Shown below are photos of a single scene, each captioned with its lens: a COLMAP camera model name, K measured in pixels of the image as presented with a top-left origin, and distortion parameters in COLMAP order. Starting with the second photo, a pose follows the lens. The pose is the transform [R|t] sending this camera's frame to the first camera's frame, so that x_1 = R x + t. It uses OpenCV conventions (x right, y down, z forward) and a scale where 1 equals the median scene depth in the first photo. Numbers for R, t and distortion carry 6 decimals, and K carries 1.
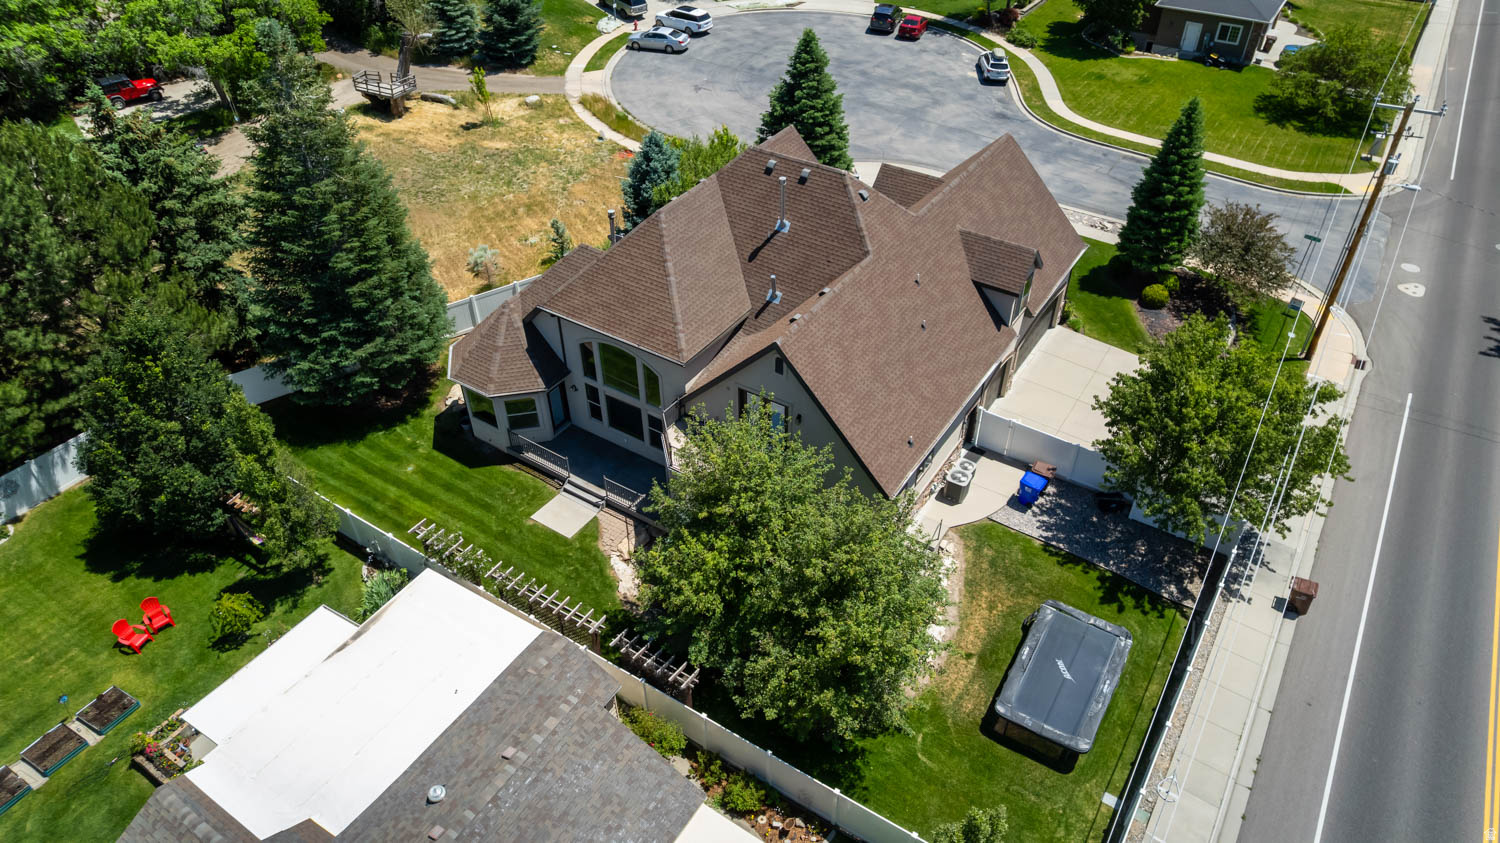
lens RADIAL K [[968.4, 0, 755.2], [0, 968.4, 424.0], [0, 0, 1]] dist [-0.084095, 0.082098]
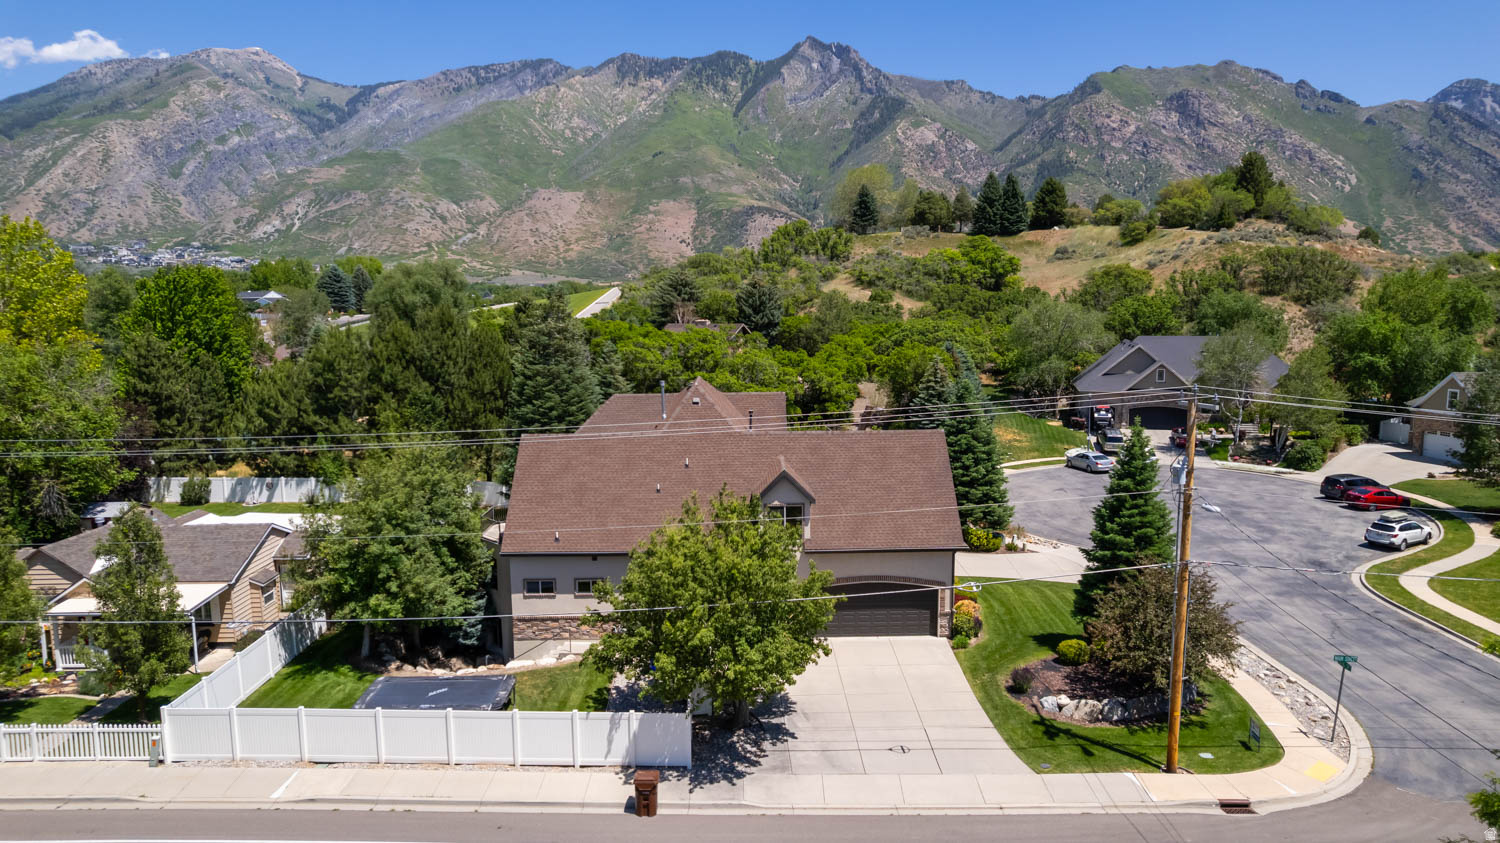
lens RADIAL K [[968.4, 0, 755.2], [0, 968.4, 424.0], [0, 0, 1]] dist [-0.084095, 0.082098]
pose [[0.560929, 0.102859, -0.821449, 0.690321], [-0.524939, 0.811461, -0.256848, 0.043567], [0.640155, 0.575284, 0.509166, 0.233291]]
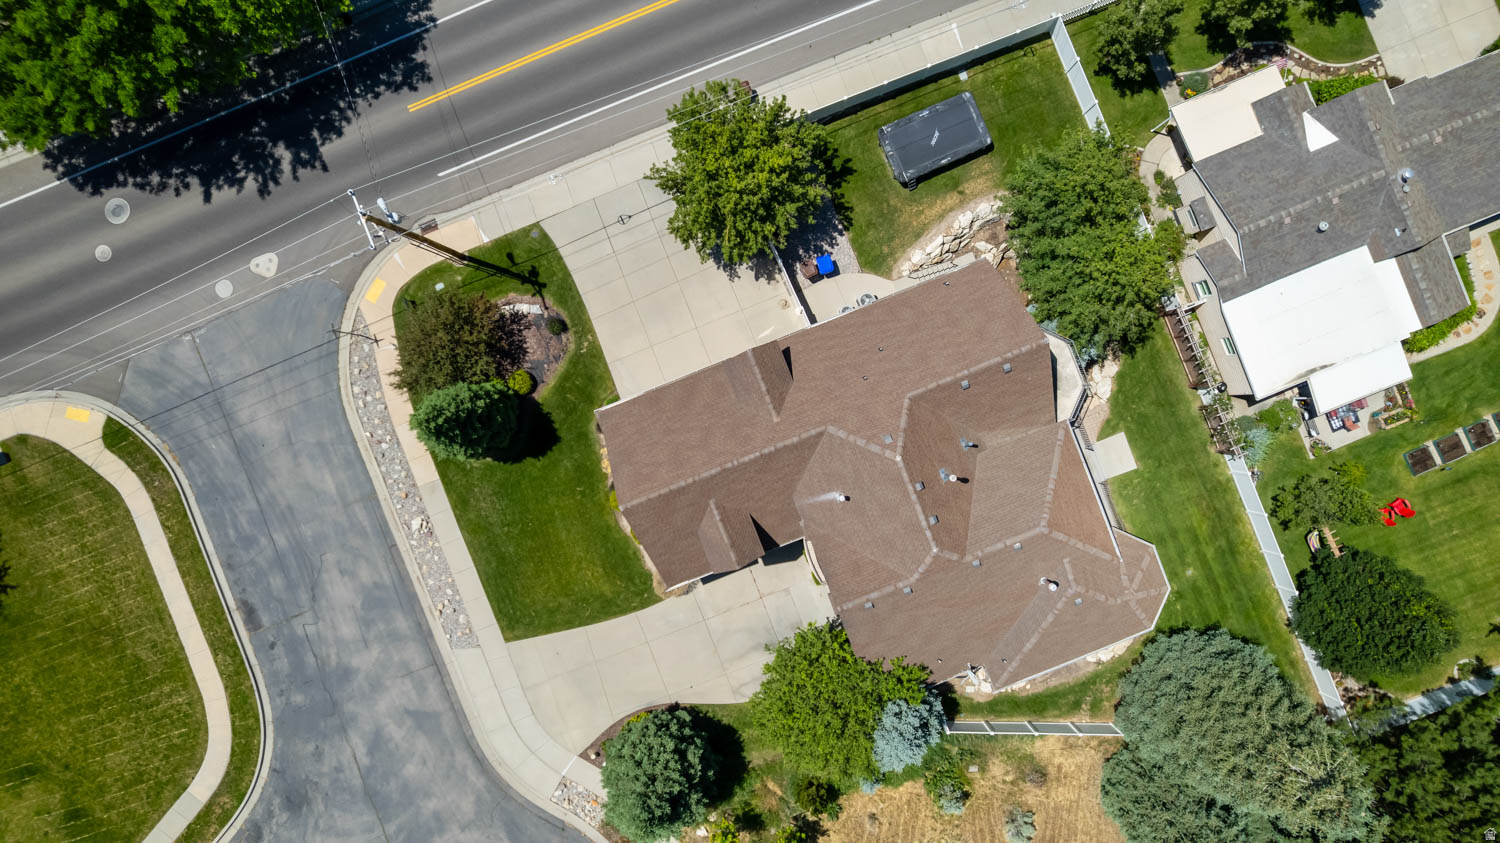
lens RADIAL K [[968.4, 0, 755.2], [0, 968.4, 424.0], [0, 0, 1]] dist [-0.084095, 0.082098]
pose [[-0.817811, -0.575443, 0.007095, 0.135929], [0.378322, -0.528293, 0.760118, -0.642845], [-0.433656, 0.624317, 0.649747, 0.187108]]
